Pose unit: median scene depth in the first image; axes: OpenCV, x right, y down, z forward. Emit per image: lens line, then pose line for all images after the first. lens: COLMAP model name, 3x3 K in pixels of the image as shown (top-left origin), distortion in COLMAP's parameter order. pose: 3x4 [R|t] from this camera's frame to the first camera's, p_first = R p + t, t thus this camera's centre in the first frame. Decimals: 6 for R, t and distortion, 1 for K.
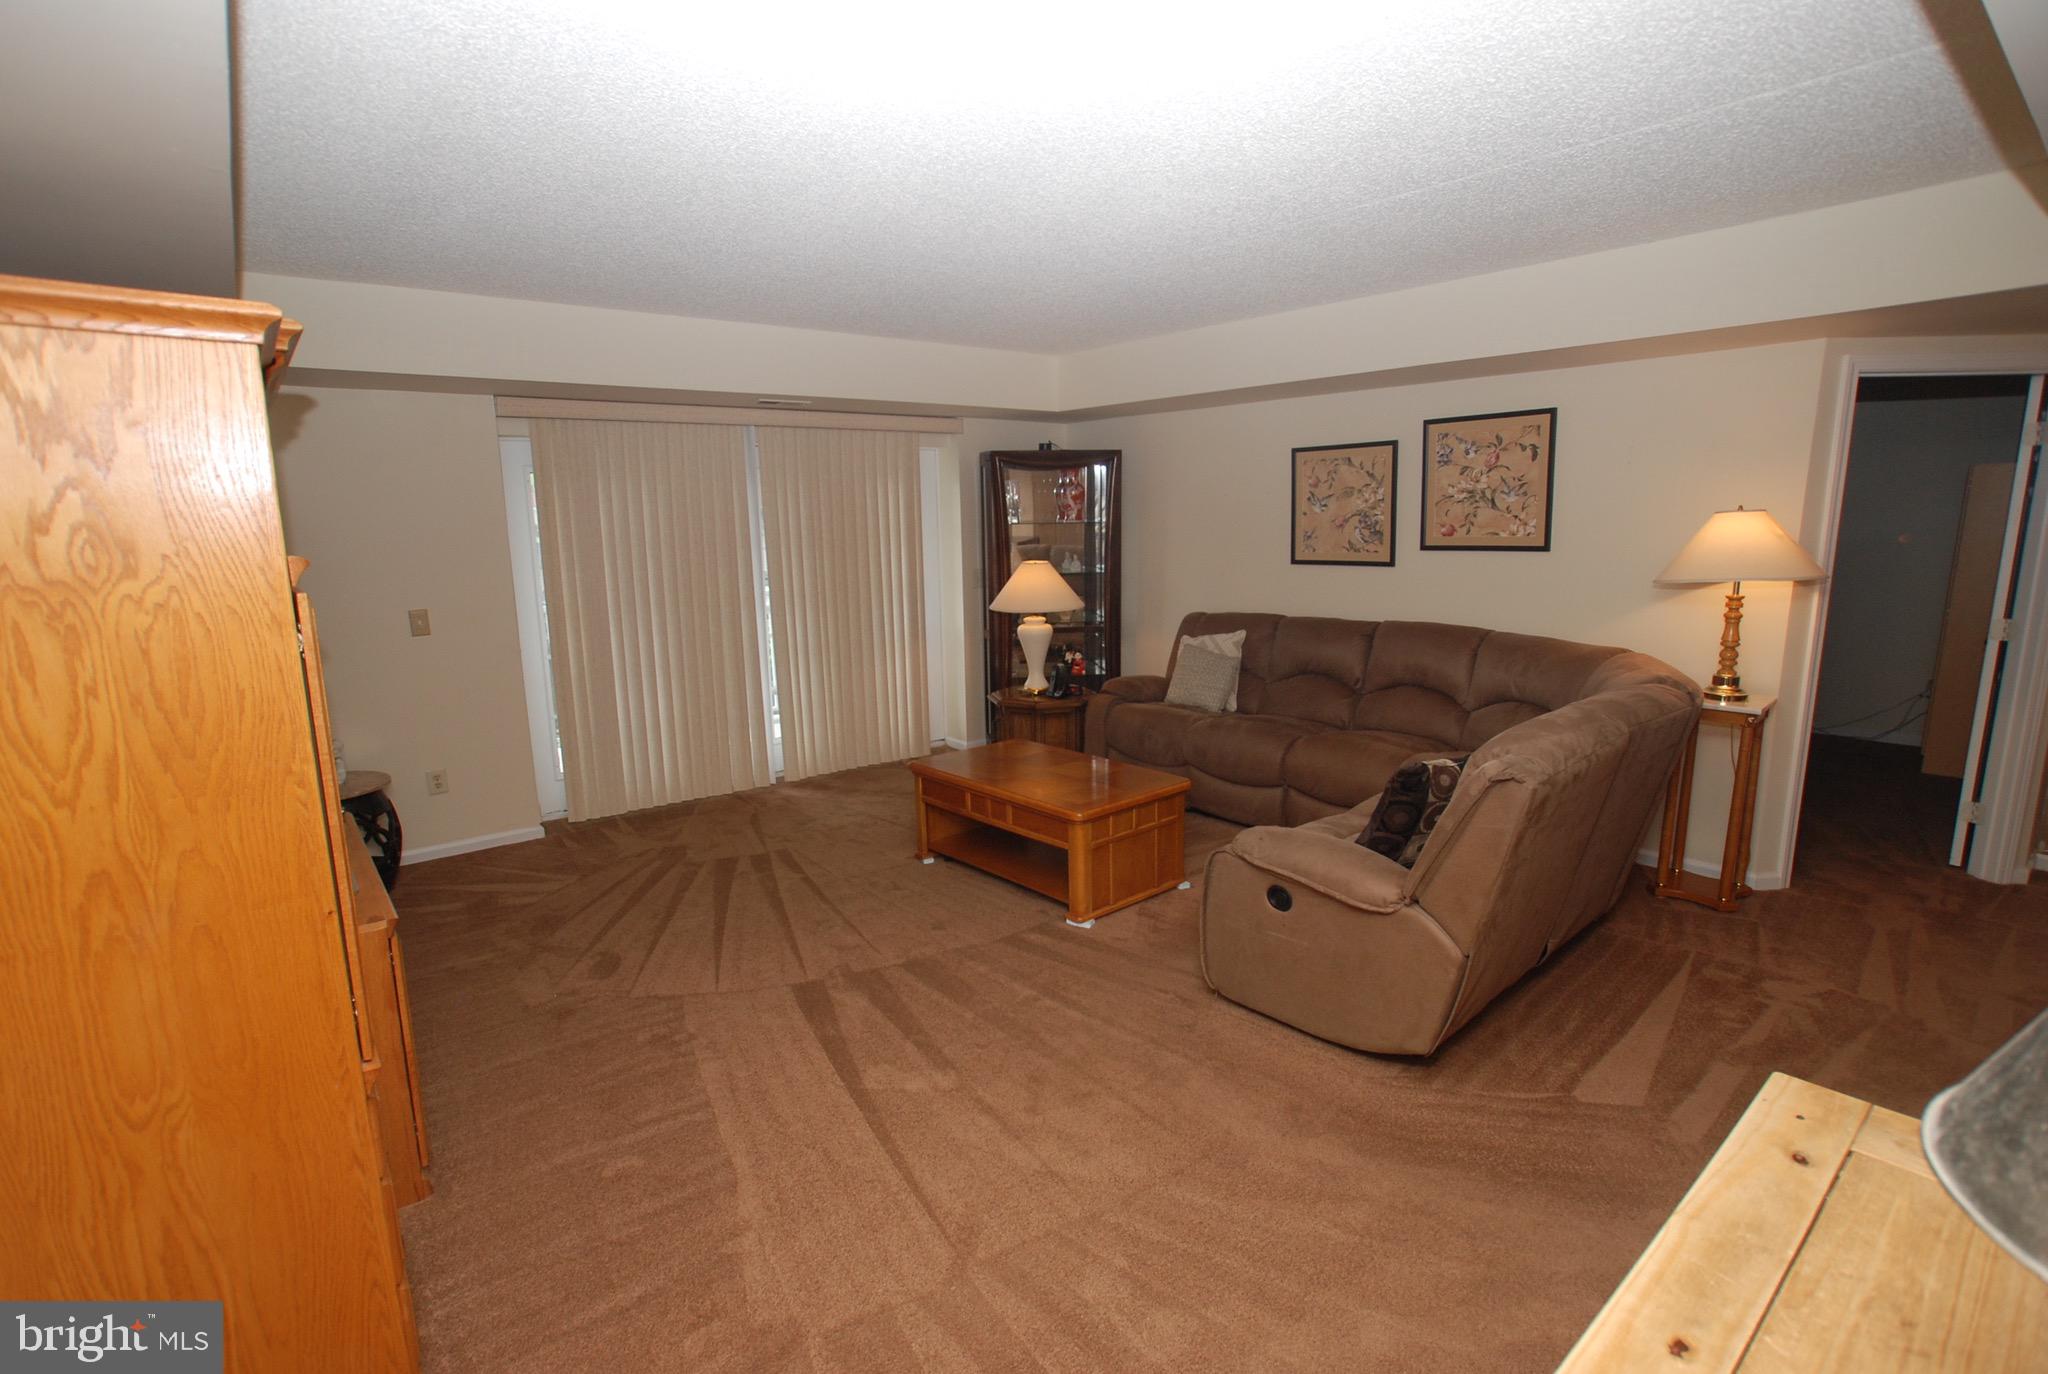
lens RADIAL K [[989.4, 0, 1022.4], [0, 989.4, 723.6], [0, 0, 1]] dist [-0.081242, 0.040639]
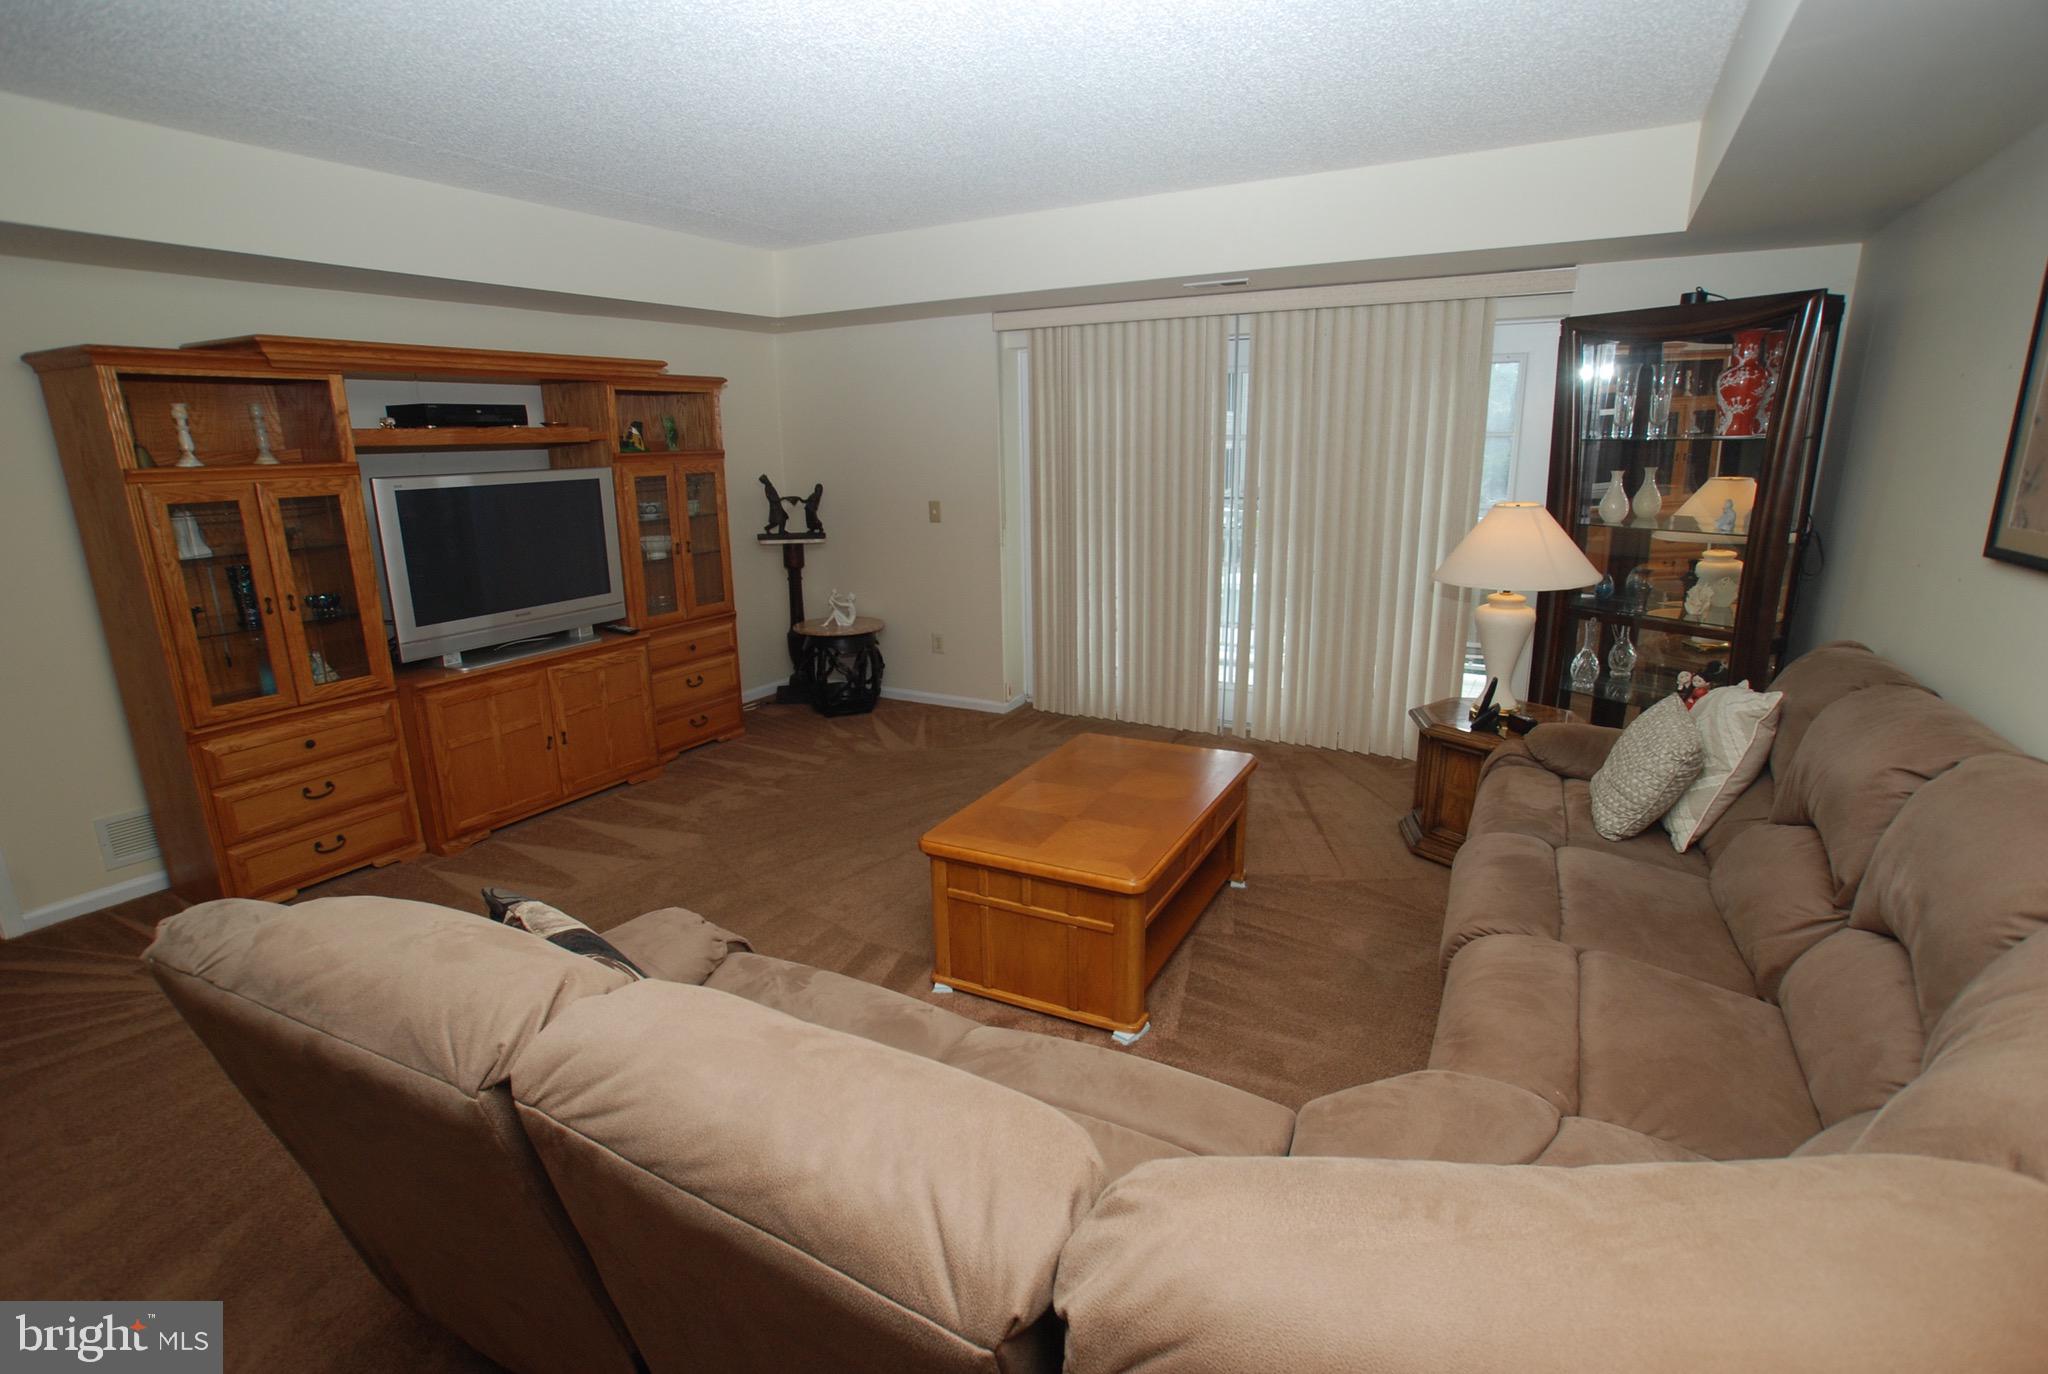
lens RADIAL K [[989.4, 0, 1022.4], [0, 989.4, 723.6], [0, 0, 1]] dist [-0.081242, 0.040639]
pose [[0.356037, 0.270957, -0.894327, 0.525462], [-0.176997, 0.959269, 0.220169, -0.123878], [0.917556, 0.079905, 0.389494, 0.558535]]
